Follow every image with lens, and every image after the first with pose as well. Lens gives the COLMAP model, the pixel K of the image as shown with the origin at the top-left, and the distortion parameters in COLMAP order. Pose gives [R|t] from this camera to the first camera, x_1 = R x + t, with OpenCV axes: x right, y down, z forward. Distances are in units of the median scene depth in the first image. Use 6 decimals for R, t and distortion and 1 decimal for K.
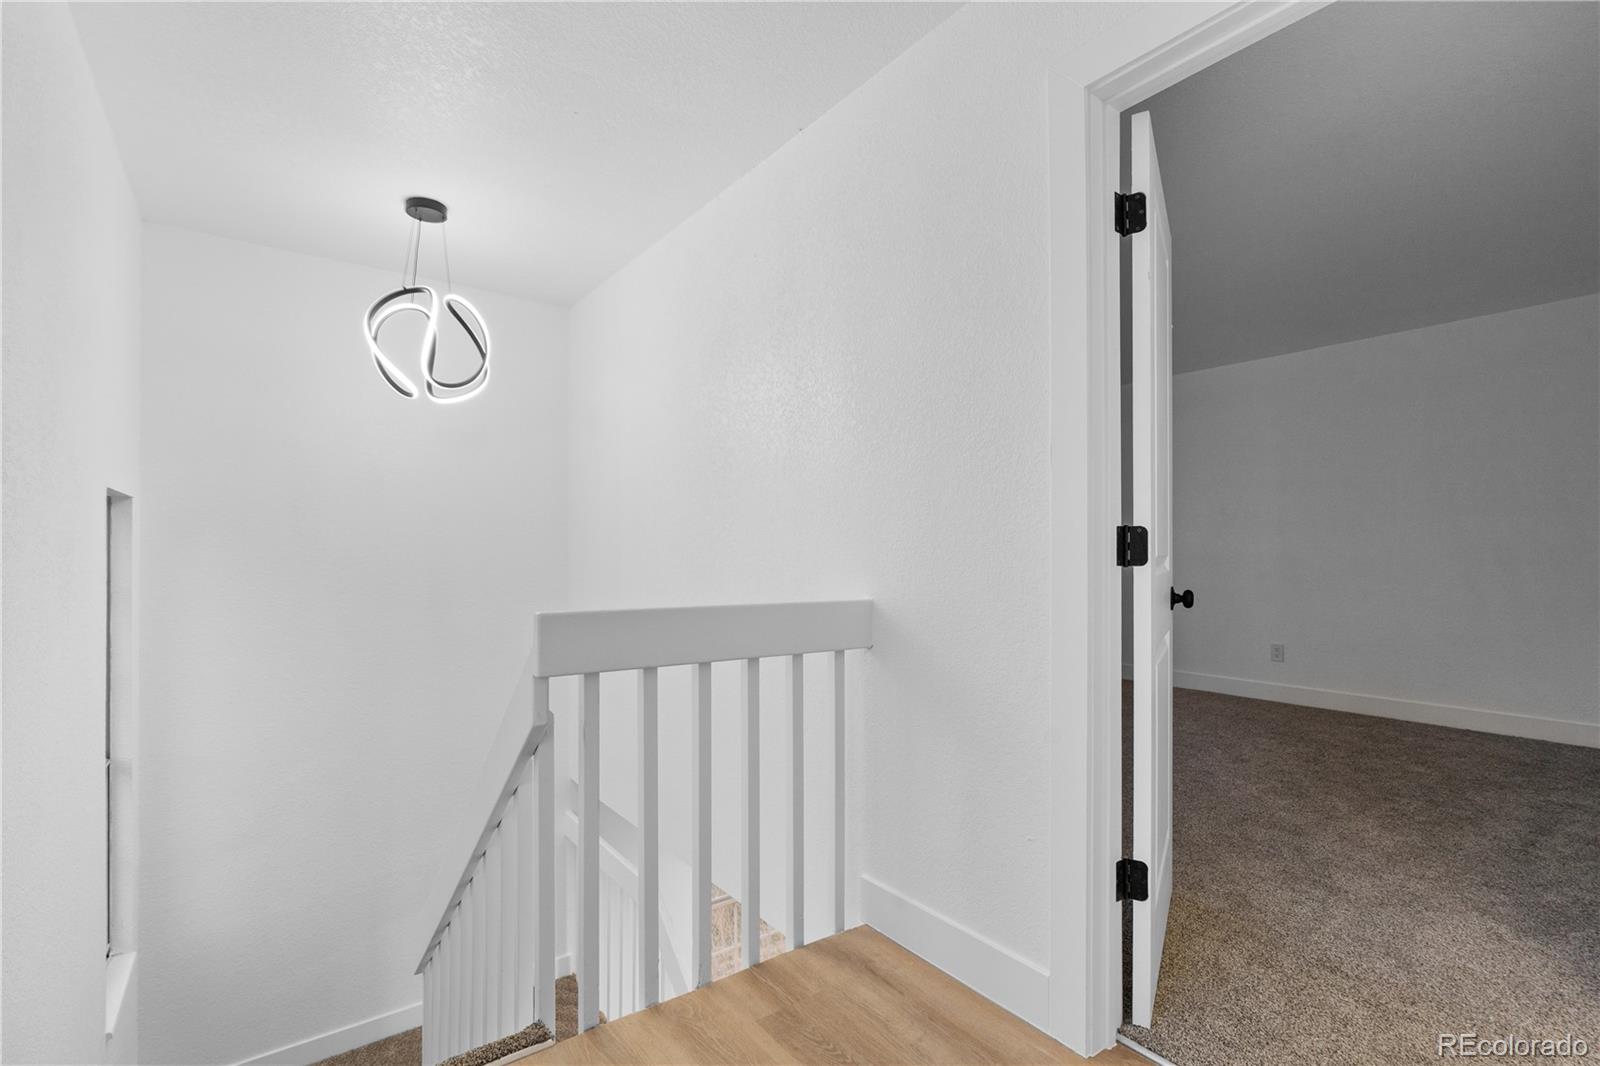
lens RADIAL K [[730.1, 0, 800.0], [0, 730.1, 533.0], [0, 0, 1]] dist [-0.002020, 0.000170]
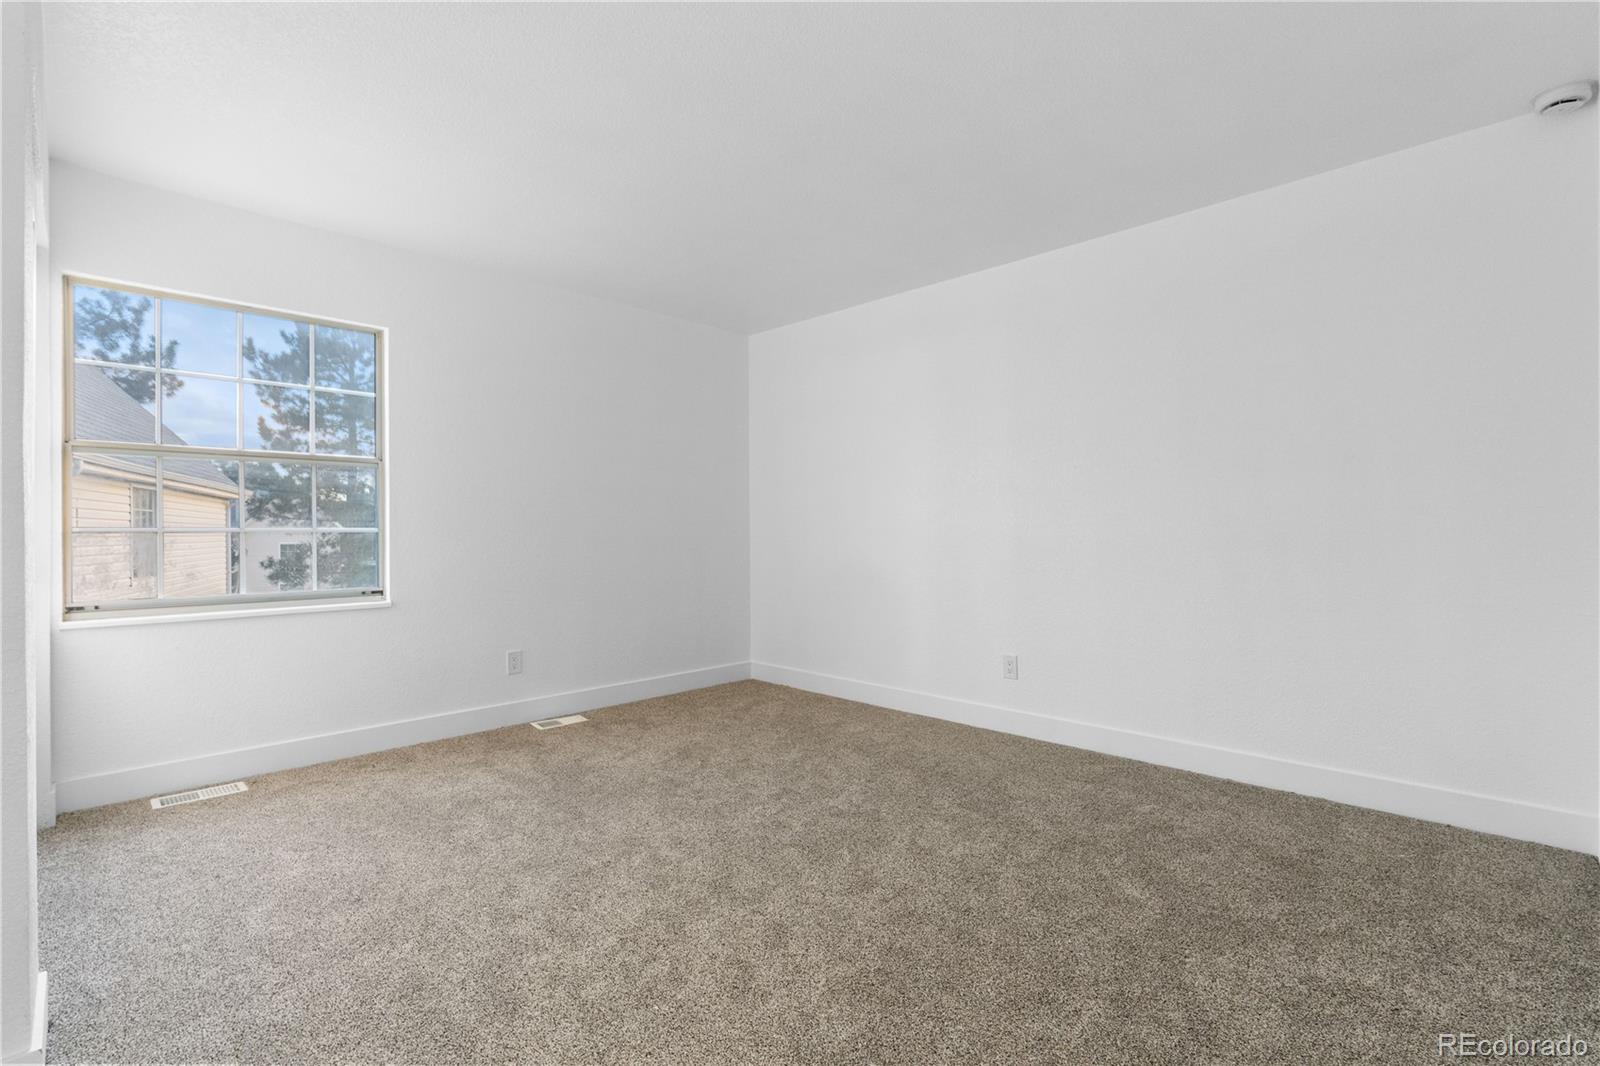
lens RADIAL K [[730.1, 0, 800.0], [0, 730.1, 533.0], [0, 0, 1]] dist [-0.002020, 0.000170]
pose [[0.987875, -0.001035, 0.155250, 0.503147], [-0.003684, 0.999540, 0.030105, 0.011396], [-0.155210, -0.030312, 0.987416, 0.472978]]
